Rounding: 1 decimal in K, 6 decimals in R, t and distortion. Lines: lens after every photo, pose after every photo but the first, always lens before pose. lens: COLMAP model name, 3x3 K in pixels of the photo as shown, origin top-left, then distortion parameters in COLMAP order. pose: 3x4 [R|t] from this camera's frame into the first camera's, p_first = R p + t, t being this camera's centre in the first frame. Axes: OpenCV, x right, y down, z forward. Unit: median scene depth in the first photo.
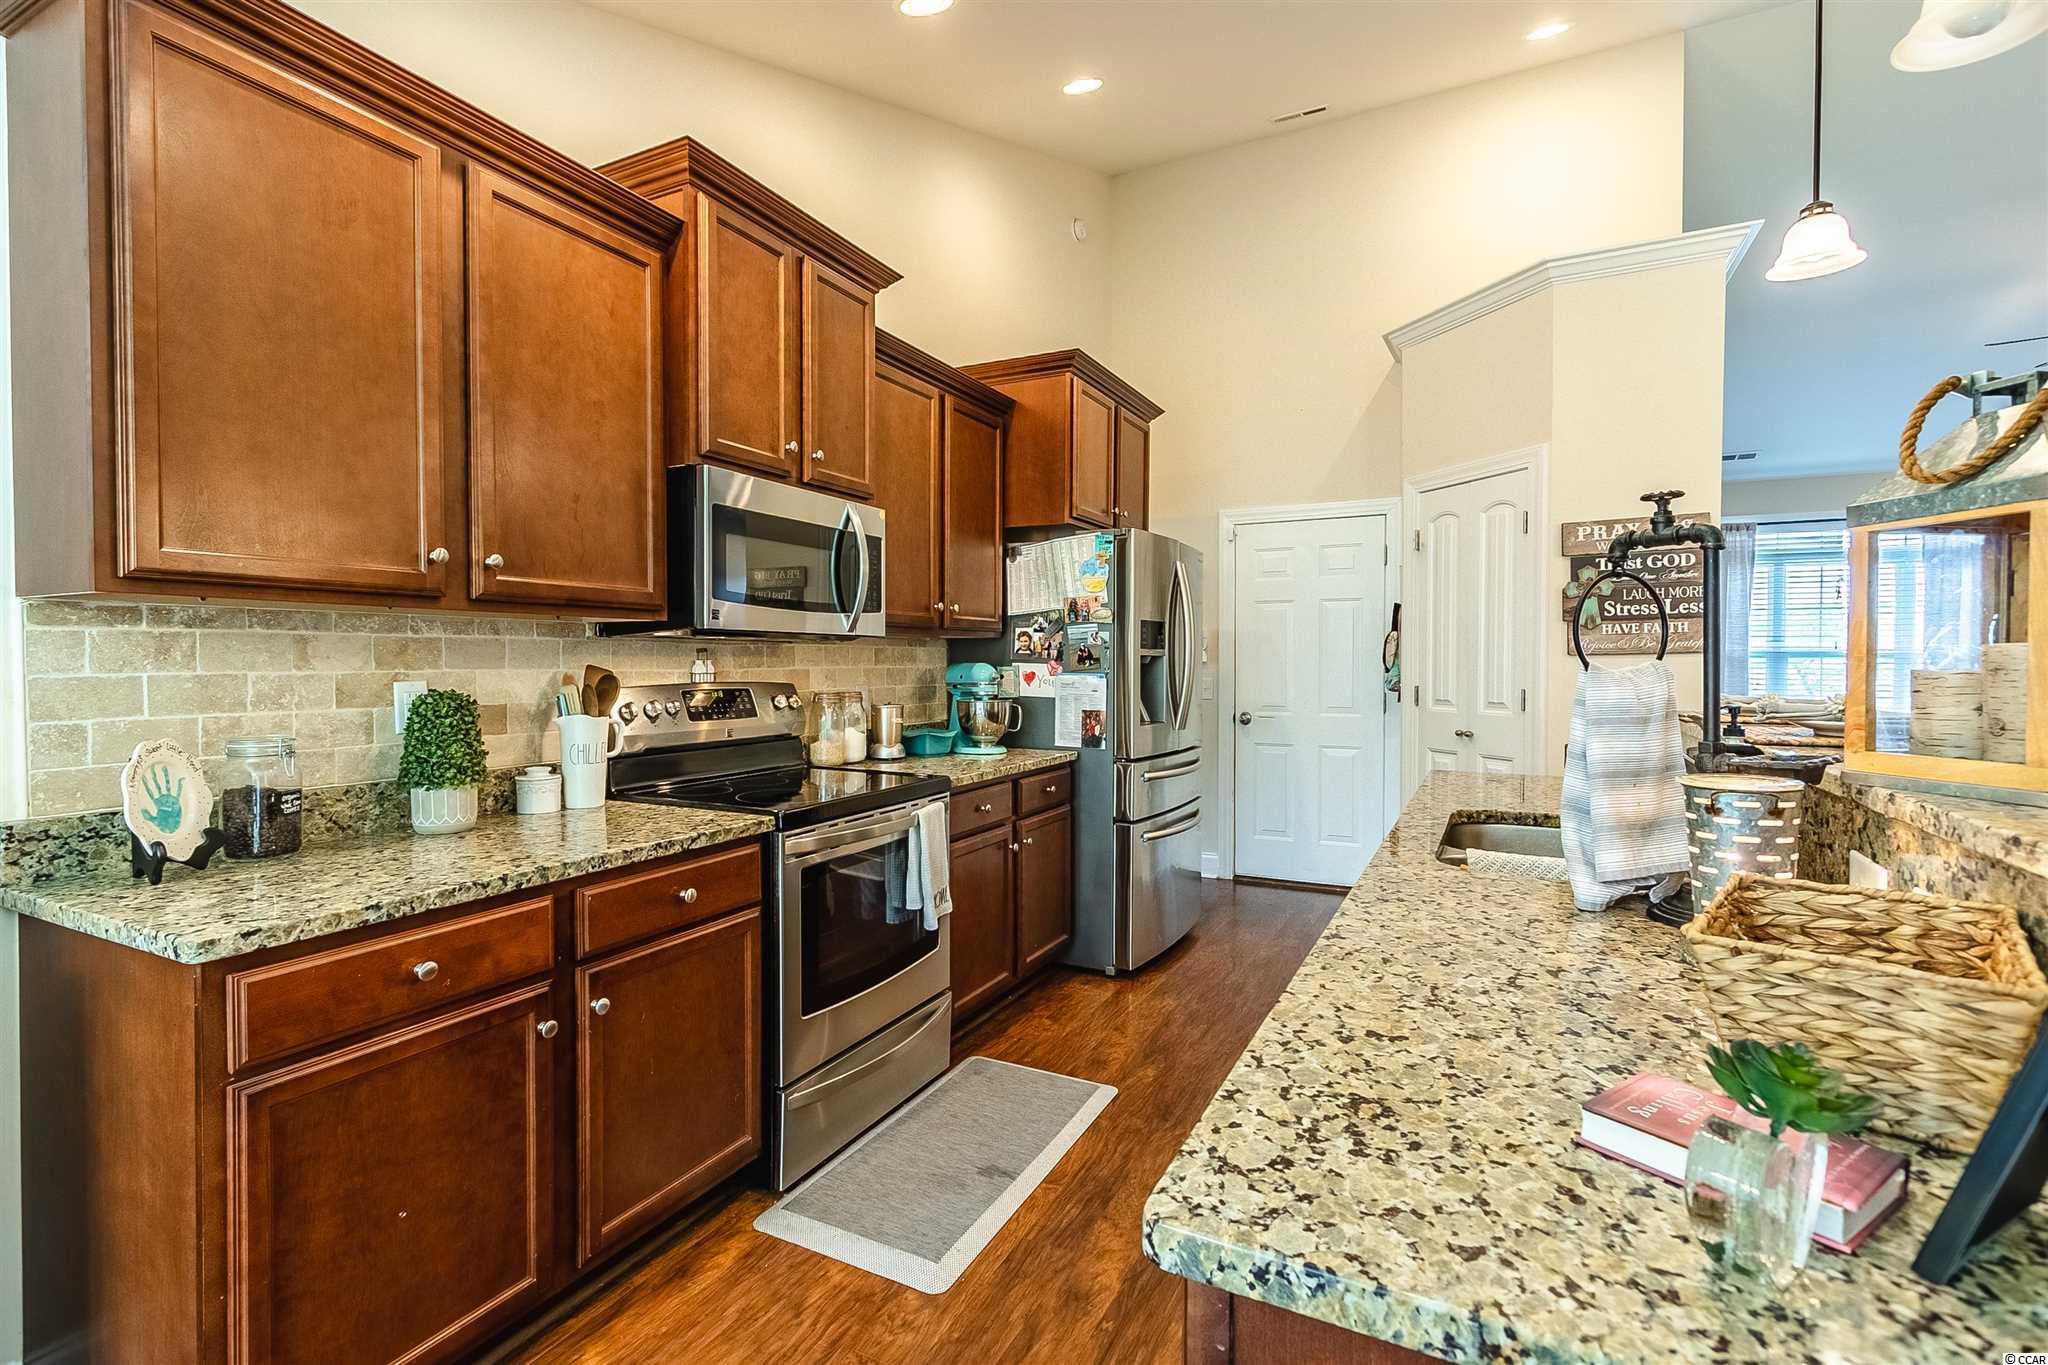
lens RADIAL K [[939.7, 0, 1020.0], [0, 939.7, 674.7], [0, 0, 1]] dist [0.004298, -0.000372]
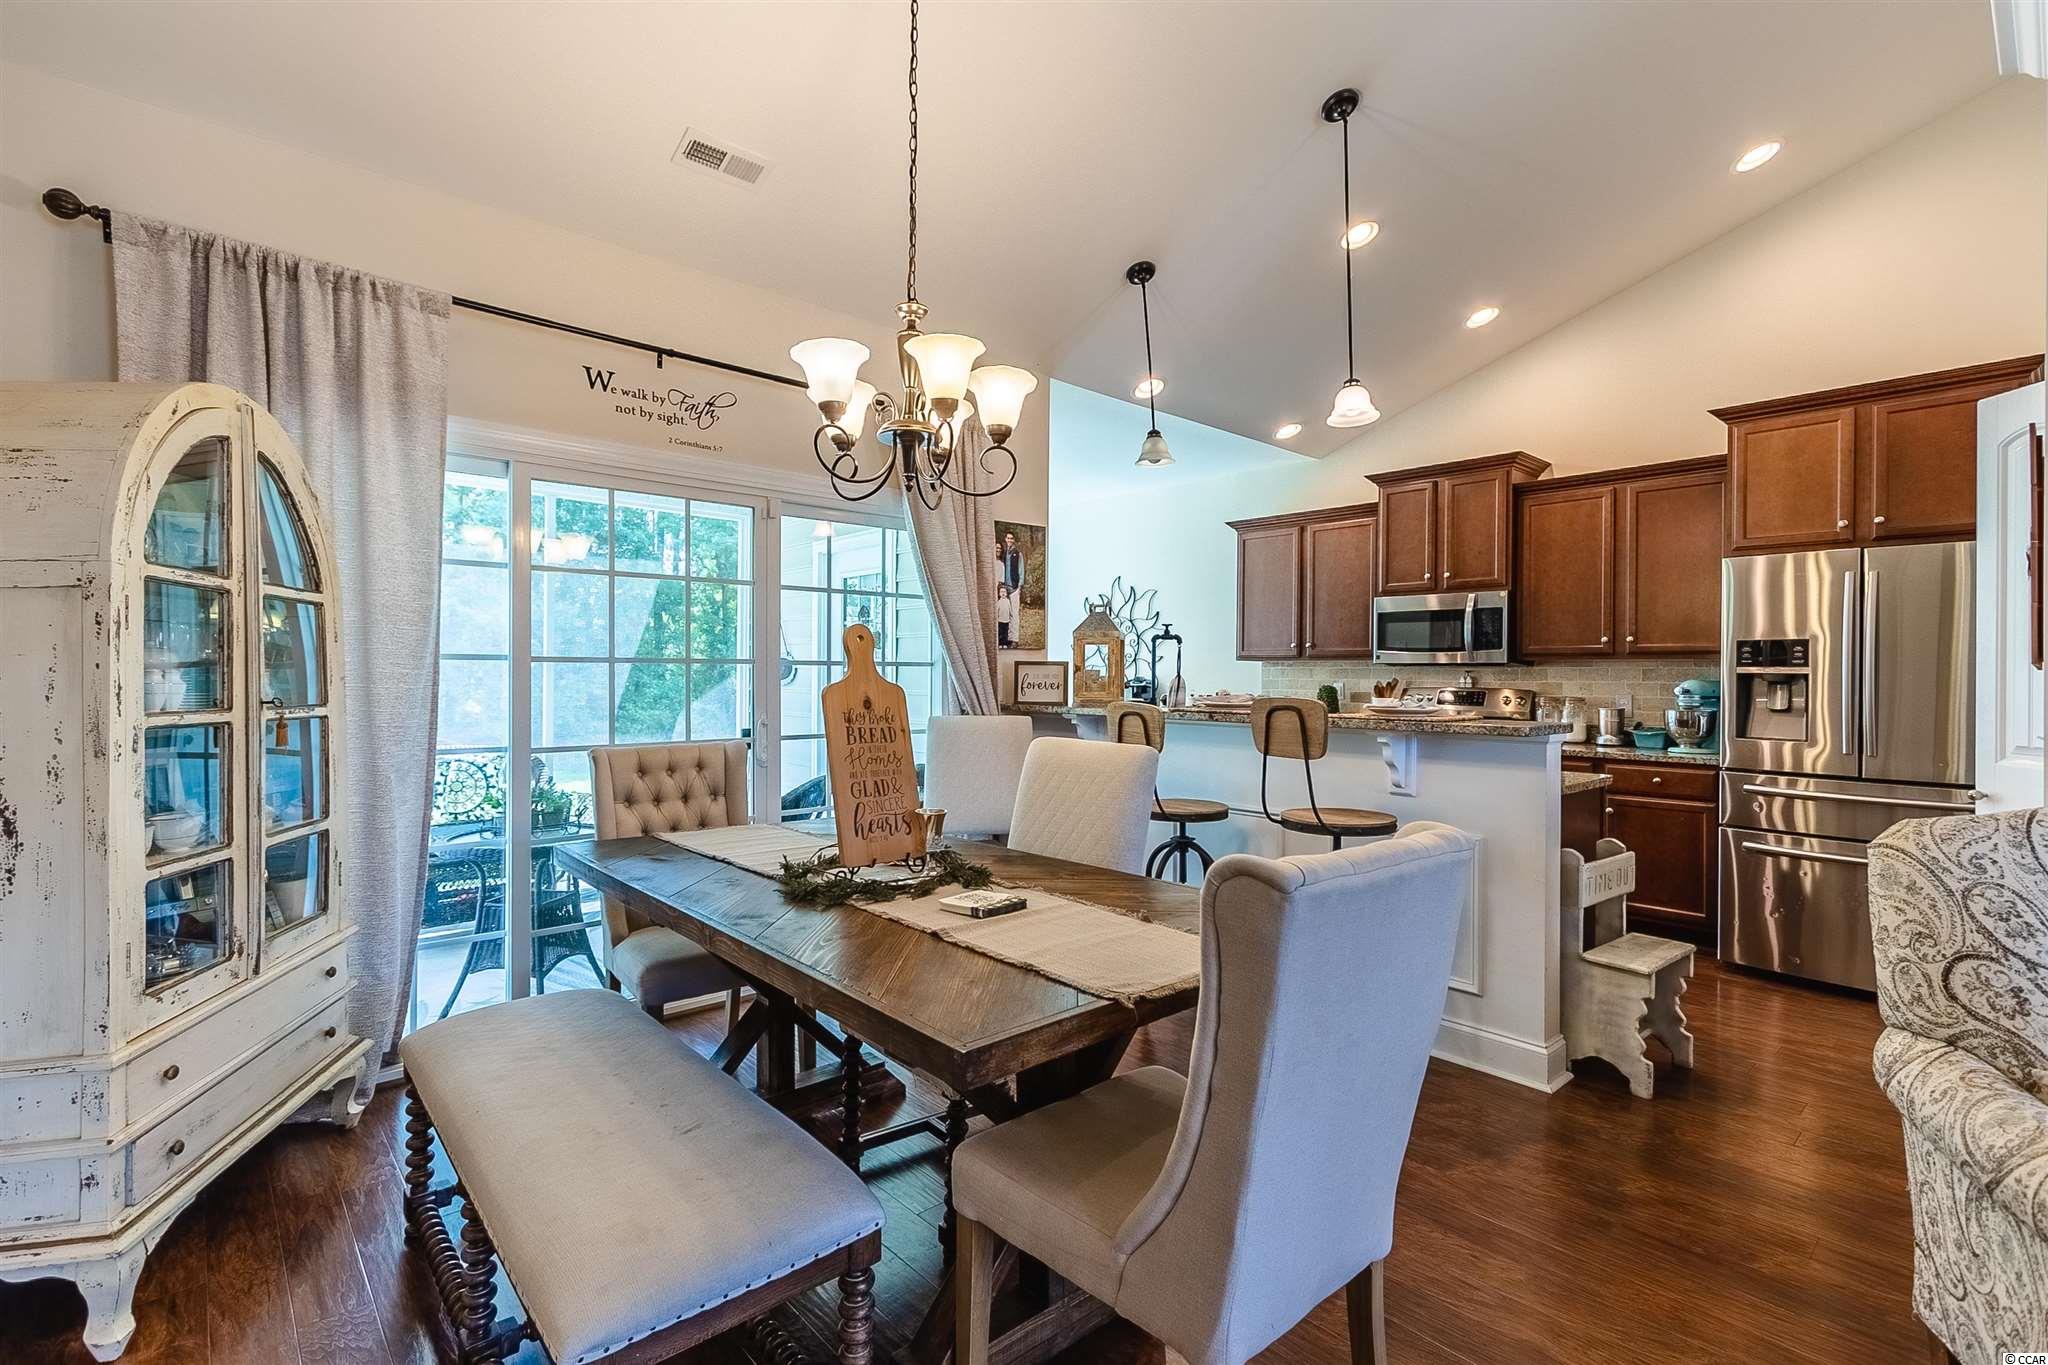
lens RADIAL K [[939.7, 0, 1026.0], [0, 939.7, 681.4], [0, 0, 1]] dist [0.004298, -0.000372]
pose [[-0.351951, 0.006858, -0.935993, 1.431299], [-0.019785, 0.999695, 0.014764, -0.011638], [0.935809, 0.023714, -0.351708, 0.623426]]
